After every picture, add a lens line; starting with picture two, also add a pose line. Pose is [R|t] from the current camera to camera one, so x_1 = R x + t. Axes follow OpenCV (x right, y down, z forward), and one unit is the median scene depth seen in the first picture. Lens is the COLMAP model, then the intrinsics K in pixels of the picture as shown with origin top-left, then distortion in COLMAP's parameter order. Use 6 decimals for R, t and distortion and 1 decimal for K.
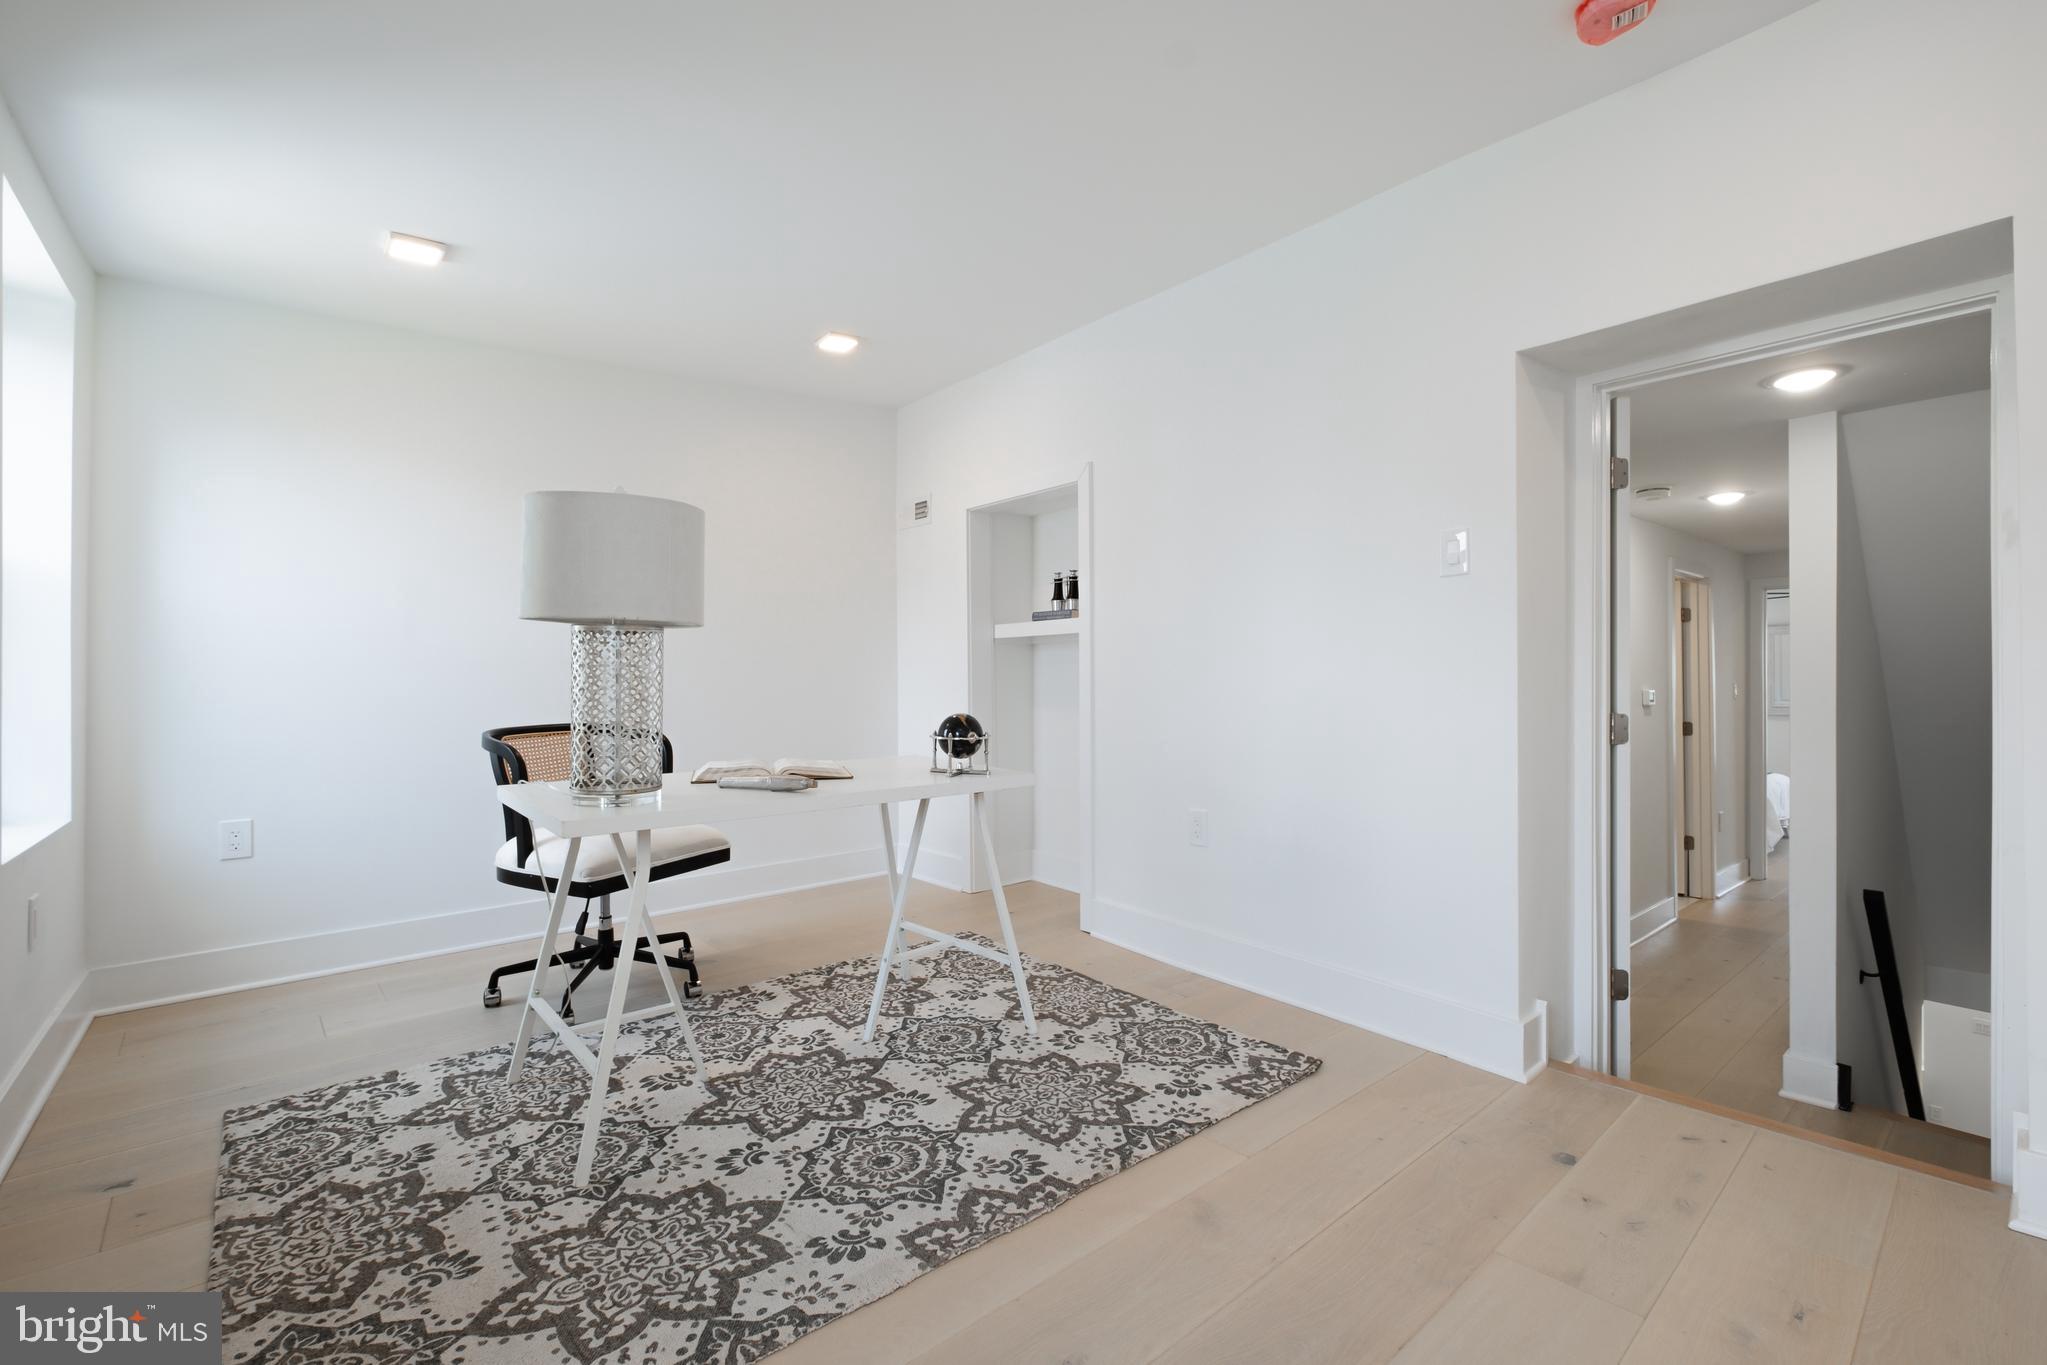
lens RADIAL K [[901.0, 0, 1026.6], [0, 901.0, 672.0], [0, 0, 1]] dist [-0.000547, -0.000803]
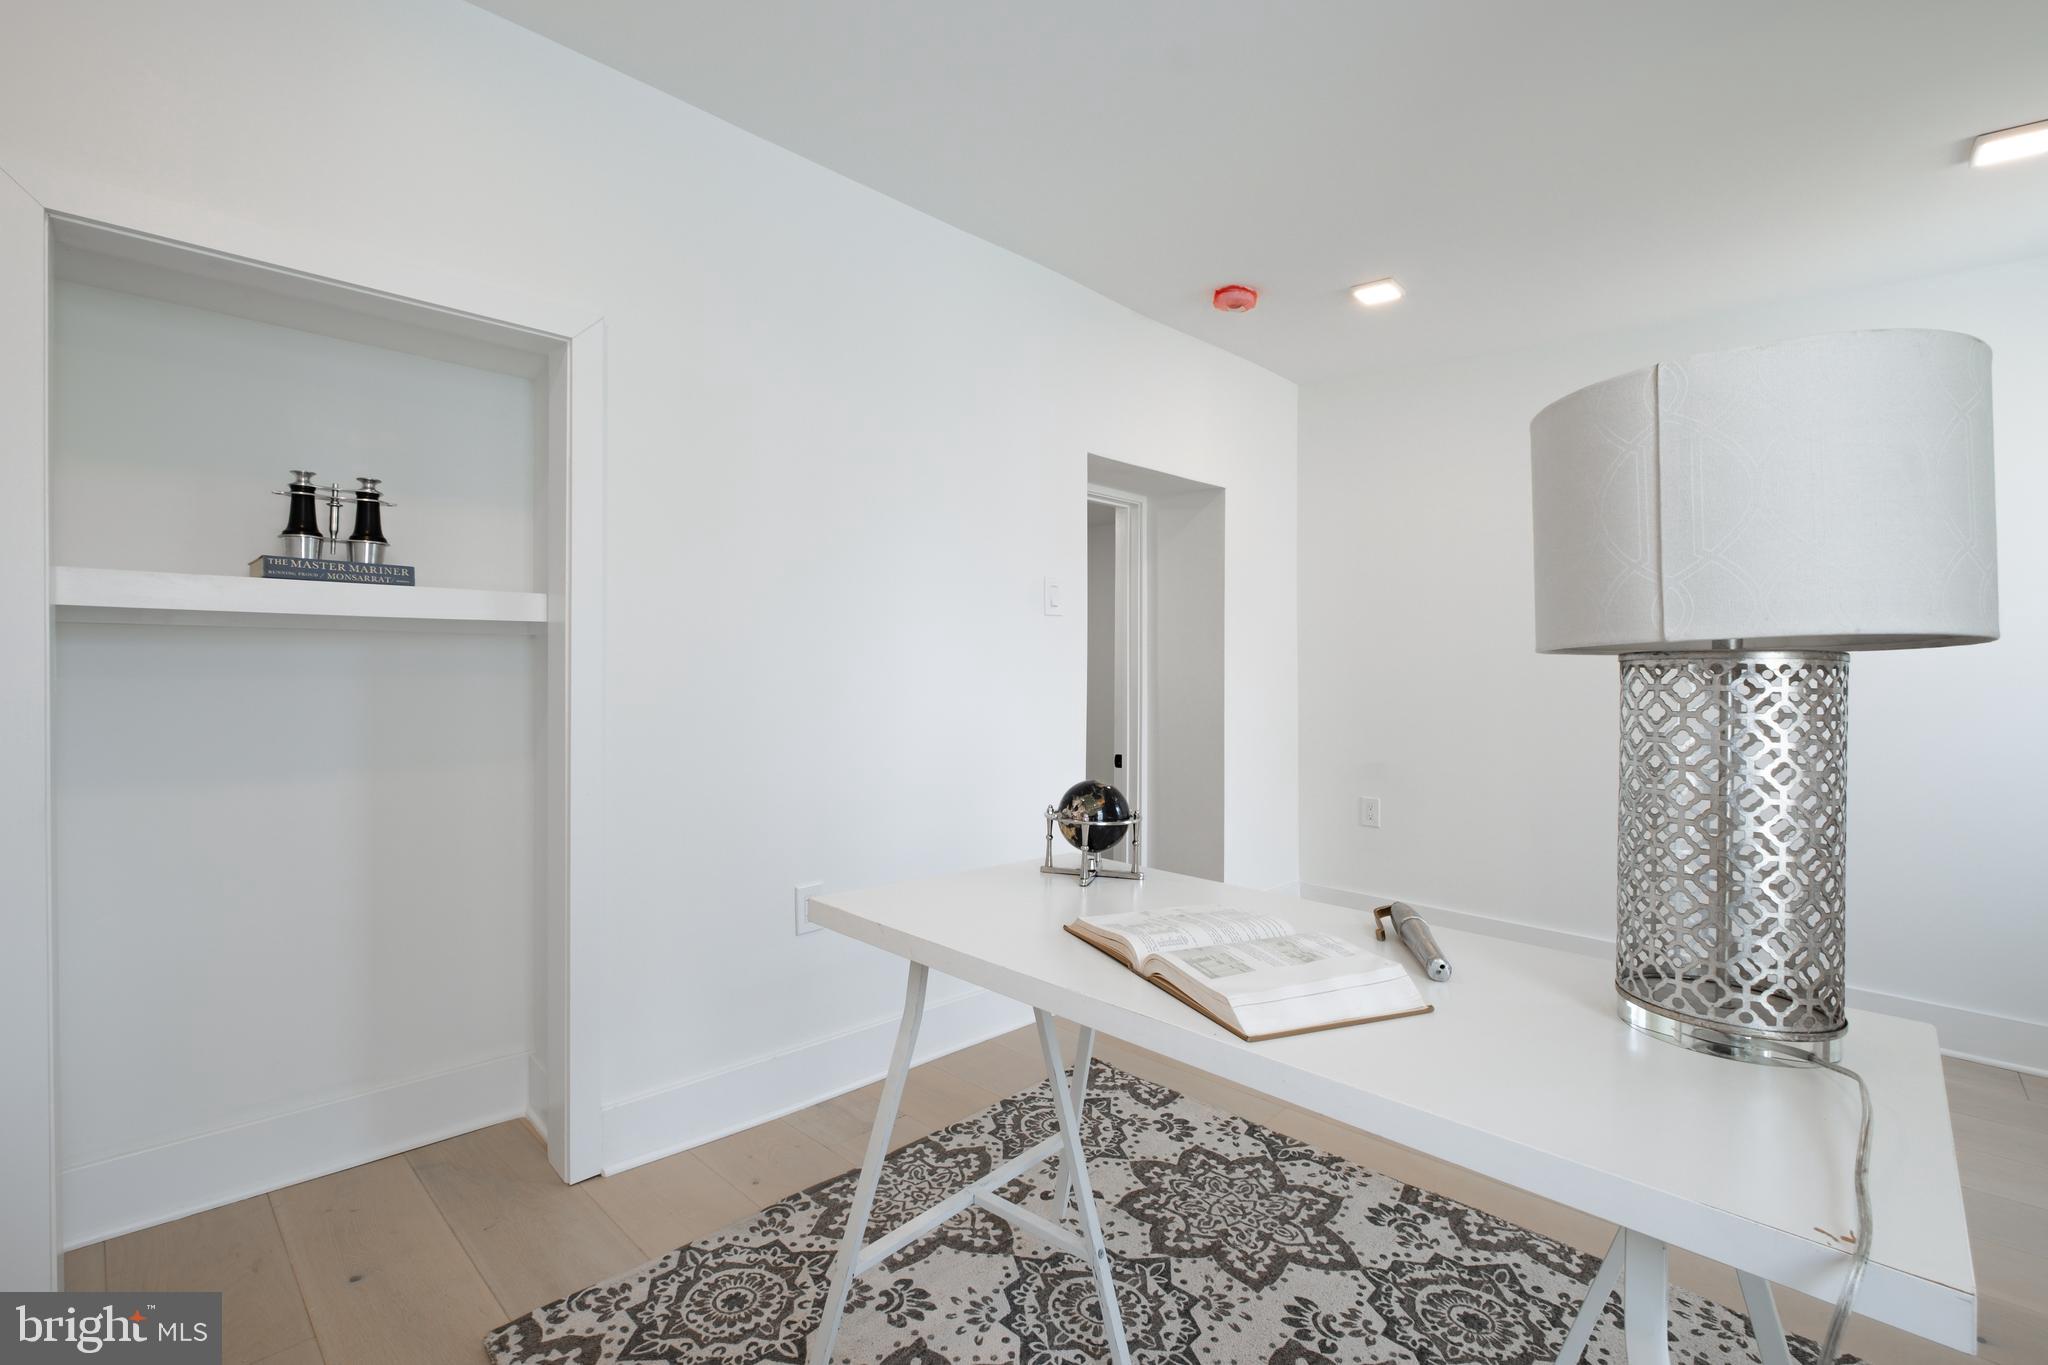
lens RADIAL K [[901.5, 0, 1027.1], [0, 901.5, 672.0], [0, 0, 1]] dist [-0.000547, -0.000803]
pose [[-0.092542, -0.000773, 0.995708, -0.870290], [-0.013987, 0.999902, -0.000523, -0.035549], [-0.995611, -0.013975, -0.092544, 1.384861]]
